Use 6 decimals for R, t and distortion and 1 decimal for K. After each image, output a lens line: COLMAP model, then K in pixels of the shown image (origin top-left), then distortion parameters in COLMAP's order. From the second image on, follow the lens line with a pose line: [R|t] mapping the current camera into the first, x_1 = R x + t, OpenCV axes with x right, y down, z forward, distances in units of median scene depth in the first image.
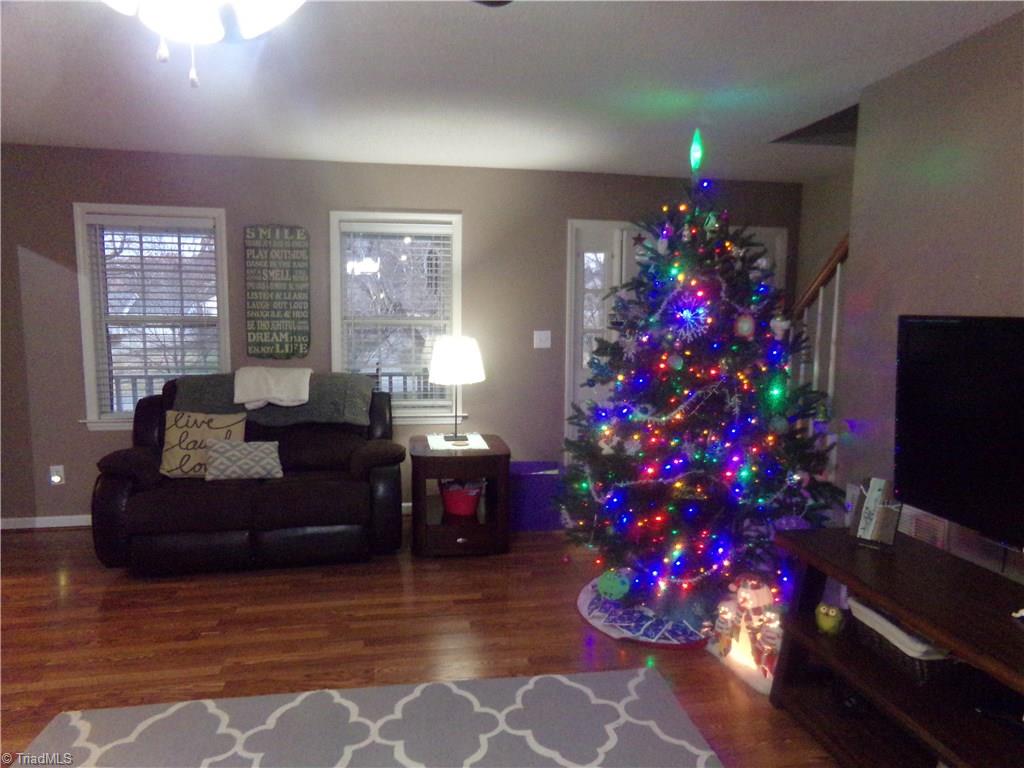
lens RADIAL K [[706.1, 0, 512.5], [0, 706.1, 385.5], [0, 0, 1]] dist [-0.035830, 0.066414]
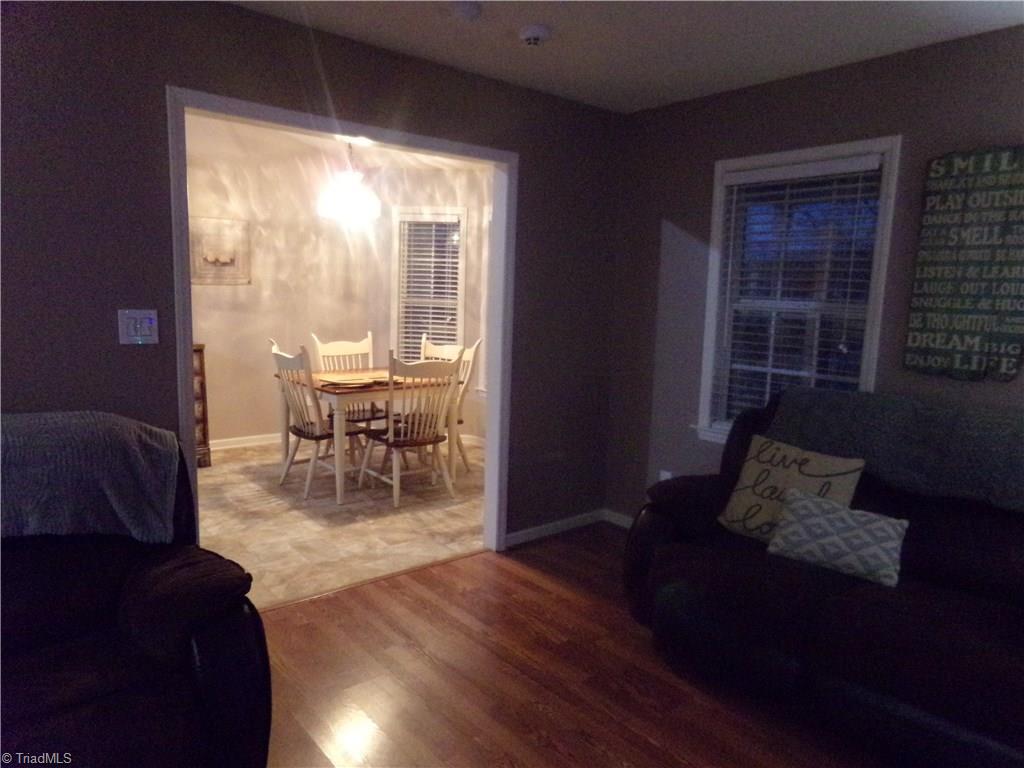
lens RADIAL K [[706.1, 0, 505.2], [0, 706.1, 383.9], [0, 0, 1]] dist [-0.035830, 0.066414]
pose [[0.503012, 0.126706, -0.854941, -0.016228], [-0.116580, 0.990102, 0.078147, -0.036355], [0.856381, 0.060360, 0.512805, 0.376750]]
